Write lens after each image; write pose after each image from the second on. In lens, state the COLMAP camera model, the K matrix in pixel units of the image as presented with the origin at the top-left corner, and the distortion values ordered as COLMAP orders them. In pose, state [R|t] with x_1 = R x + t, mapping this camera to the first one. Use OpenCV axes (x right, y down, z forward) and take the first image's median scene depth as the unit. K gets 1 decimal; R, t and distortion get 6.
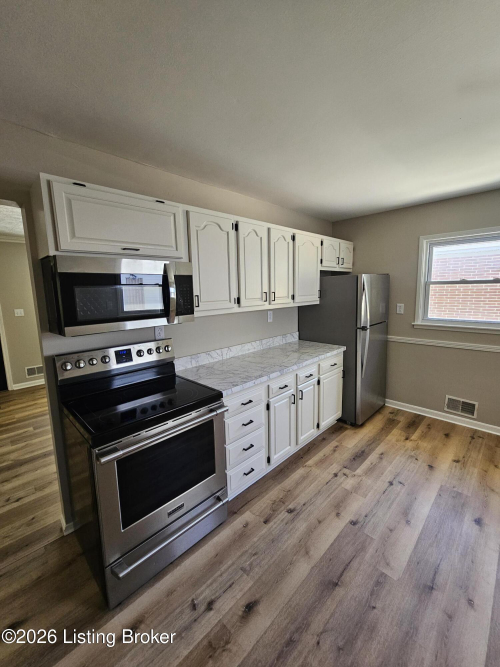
lens RADIAL K [[273.8, 0, 245.9], [0, 273.8, 328.2], [0, 0, 1]] dist [0.000465, -0.002538]
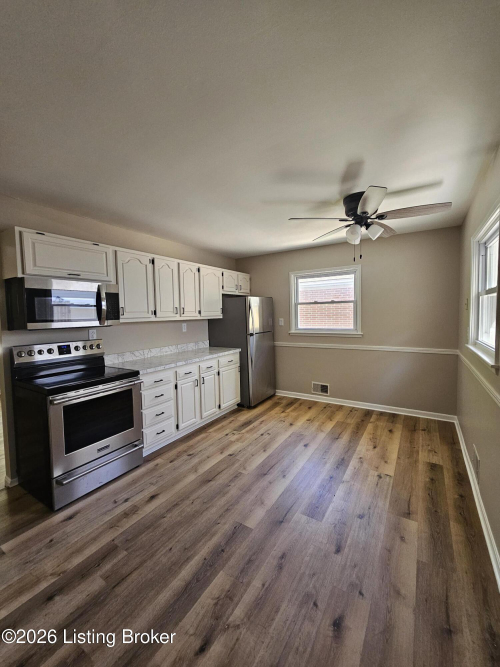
lens RADIAL K [[273.8, 0, 247.8], [0, 273.8, 328.2], [0, 0, 1]] dist [0.000465, -0.002538]
pose [[0.974139, -0.007773, 0.225816, 0.127064], [0.028997, 0.995445, -0.090826, 0.127963], [-0.224081, 0.095025, 0.969927, -0.489937]]
